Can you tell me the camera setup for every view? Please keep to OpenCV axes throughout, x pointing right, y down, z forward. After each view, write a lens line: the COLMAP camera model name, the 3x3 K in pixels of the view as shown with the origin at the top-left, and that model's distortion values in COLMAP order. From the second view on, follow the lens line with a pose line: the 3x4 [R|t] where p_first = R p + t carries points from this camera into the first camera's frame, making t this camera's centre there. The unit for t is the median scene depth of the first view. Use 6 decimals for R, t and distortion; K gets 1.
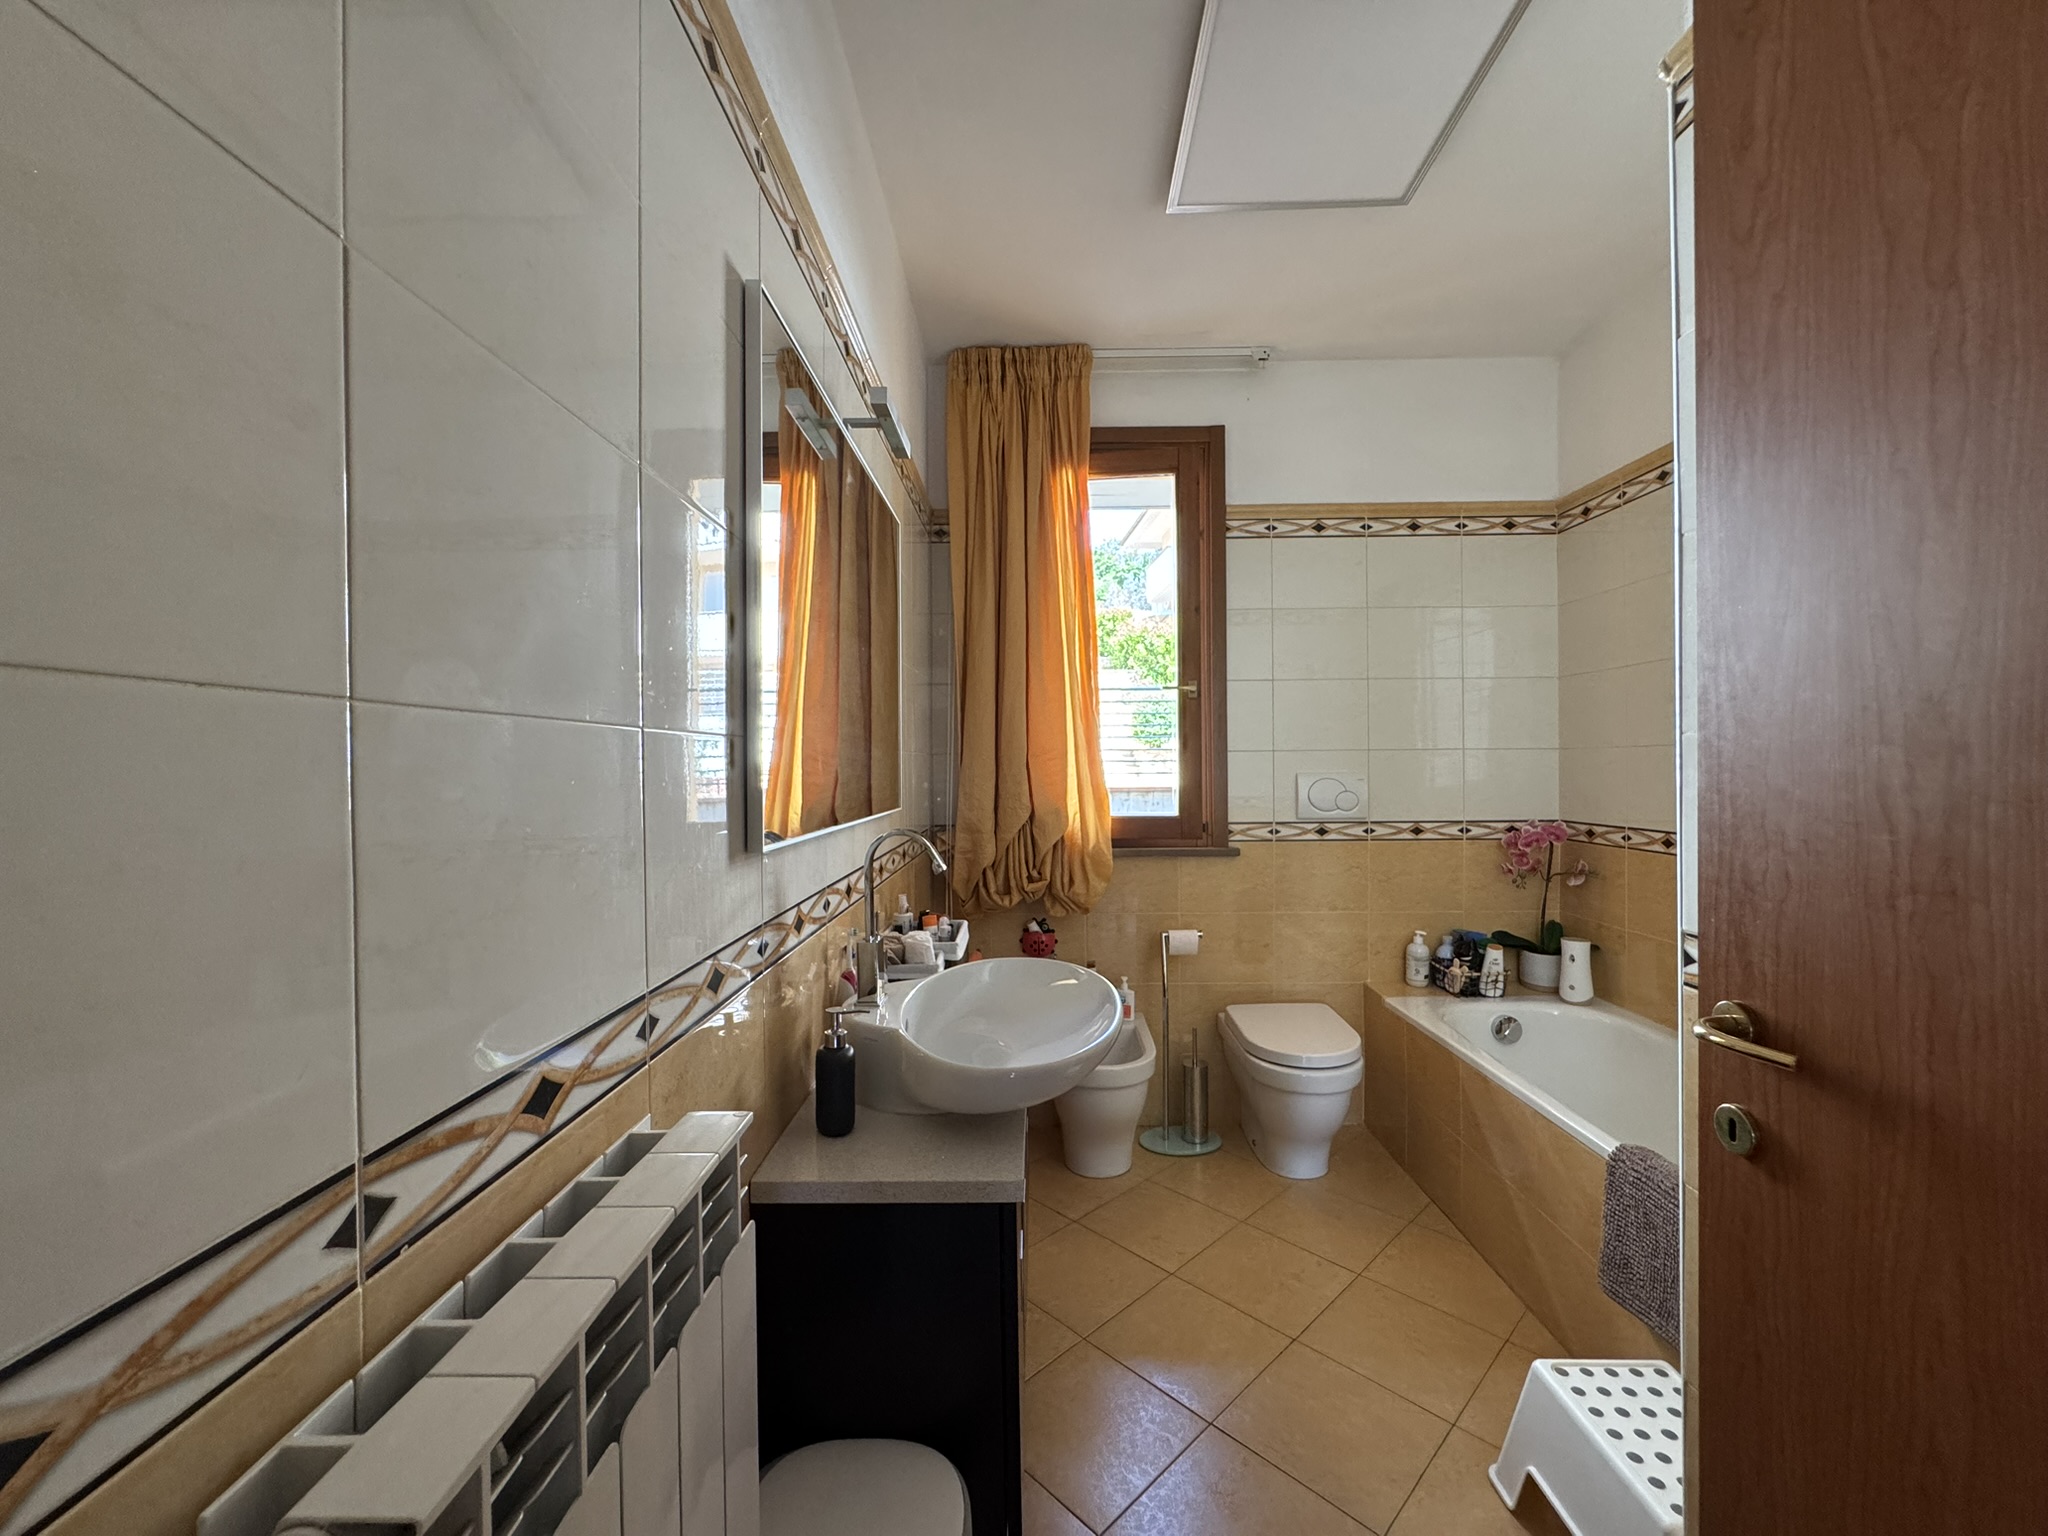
lens RADIAL K [[819.2, 0, 1024.1], [0, 819.2, 766.2], [0, 0, 1]] dist [-0.003770, 0.000319]
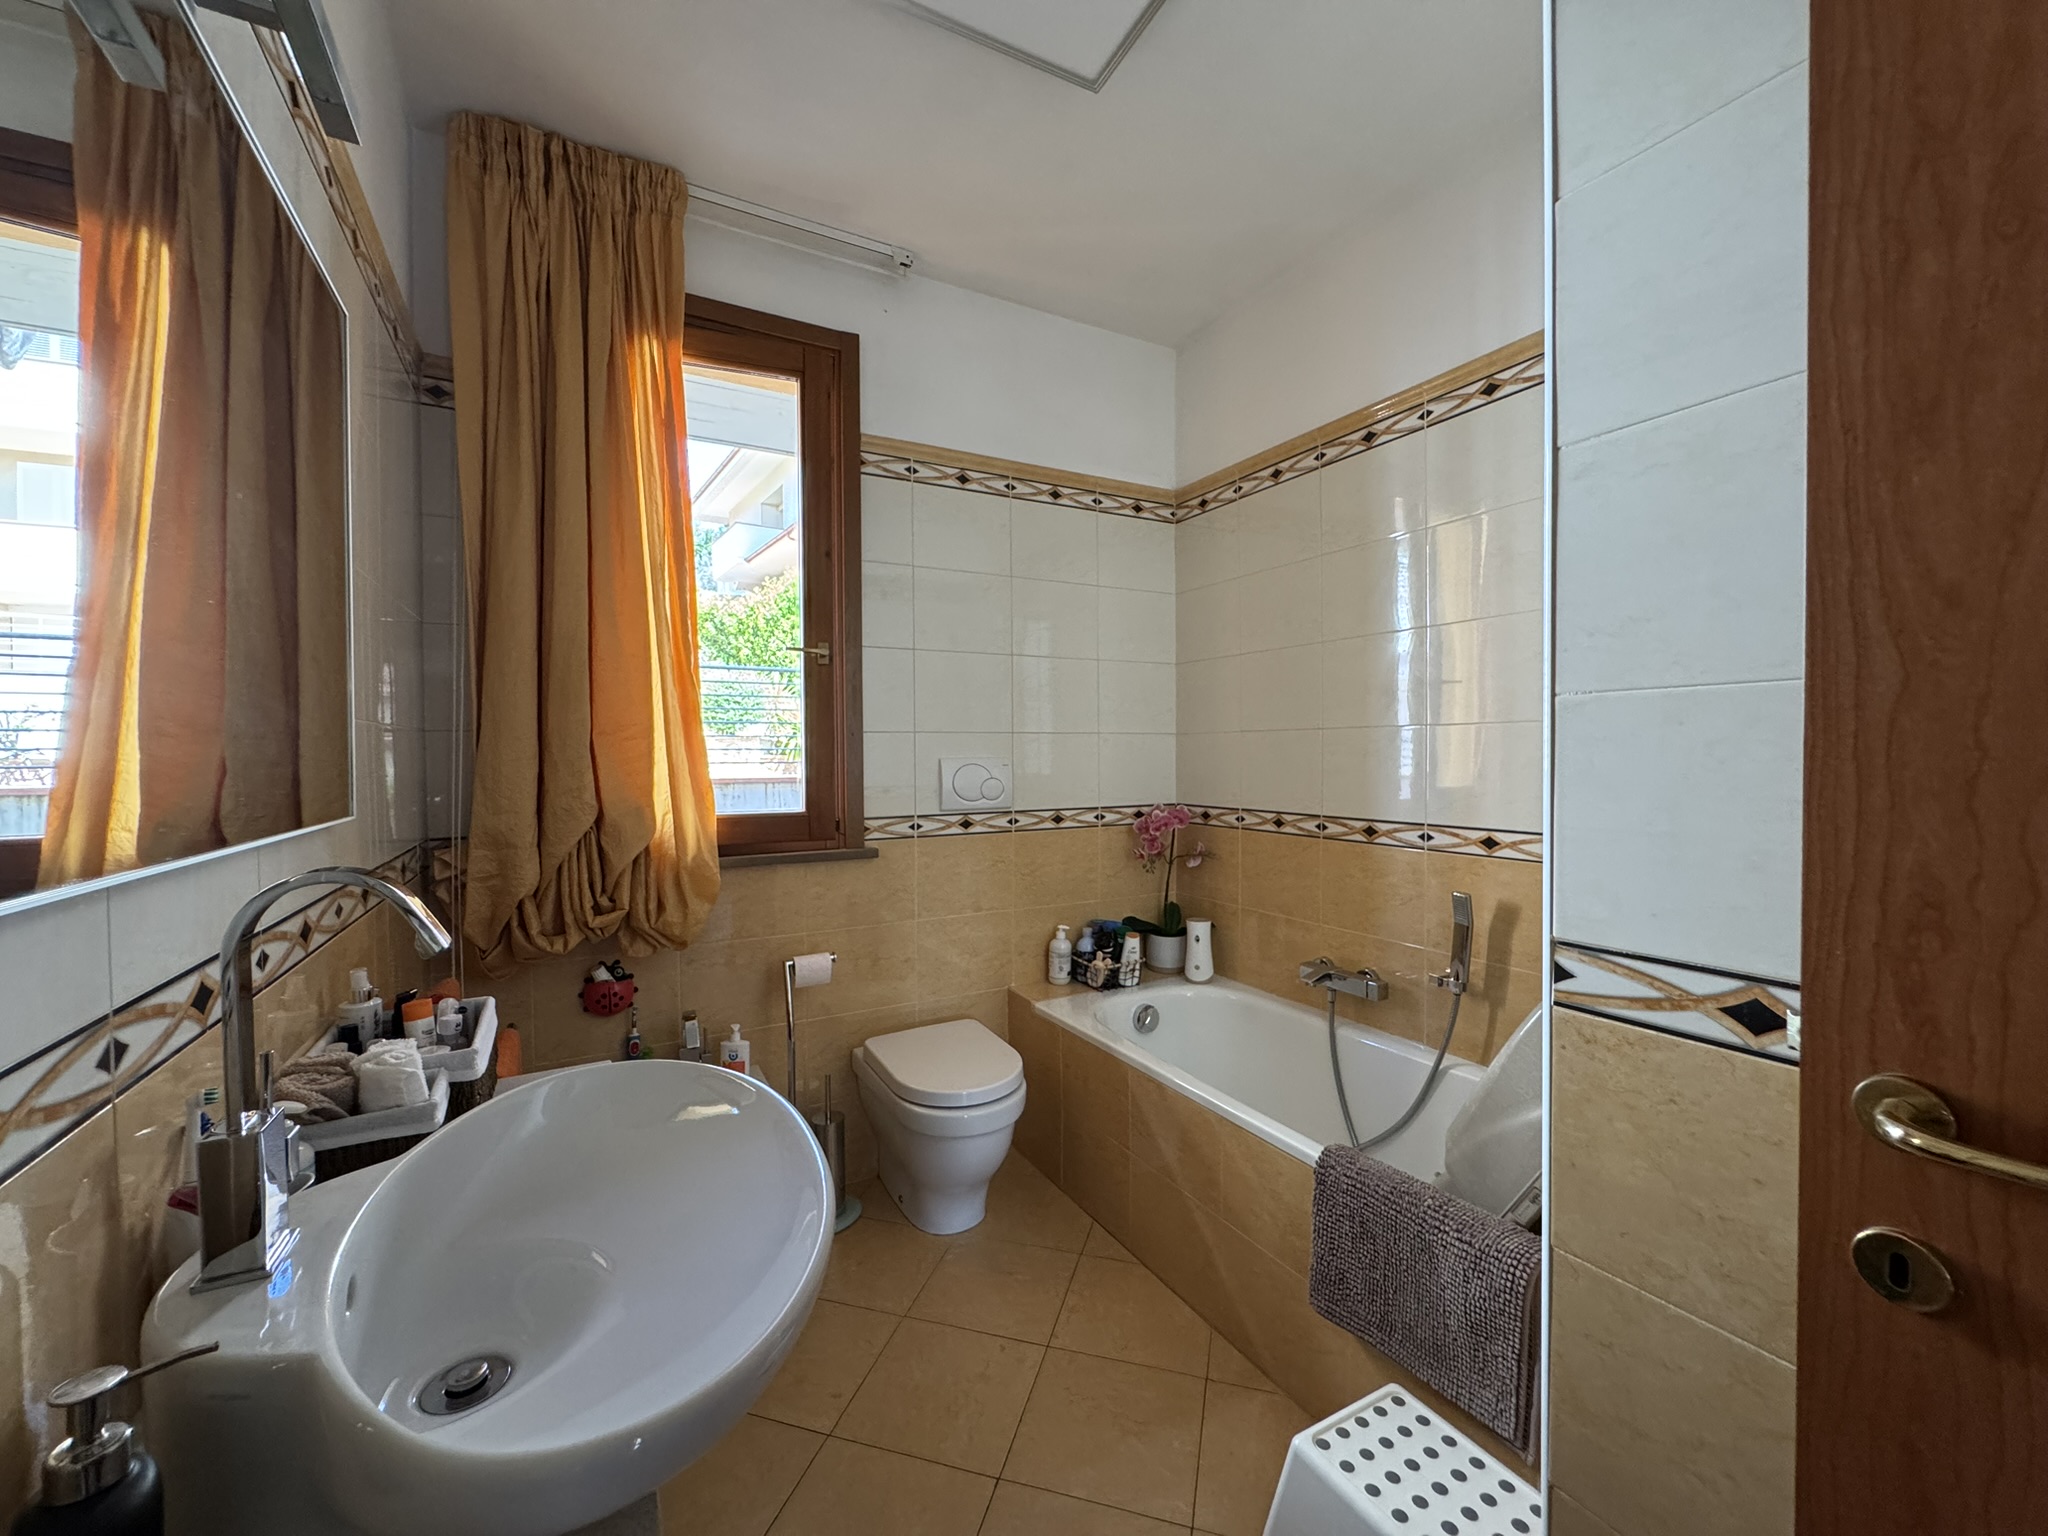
lens RADIAL K [[819.2, 0, 1024.1], [0, 819.2, 766.2], [0, 0, 1]] dist [-0.003770, 0.000319]
pose [[0.869748, -0.006080, 0.493459, -0.019268], [0.000898, 0.999942, 0.010738, 0.008052], [-0.493496, -0.008897, 0.869703, 0.208951]]
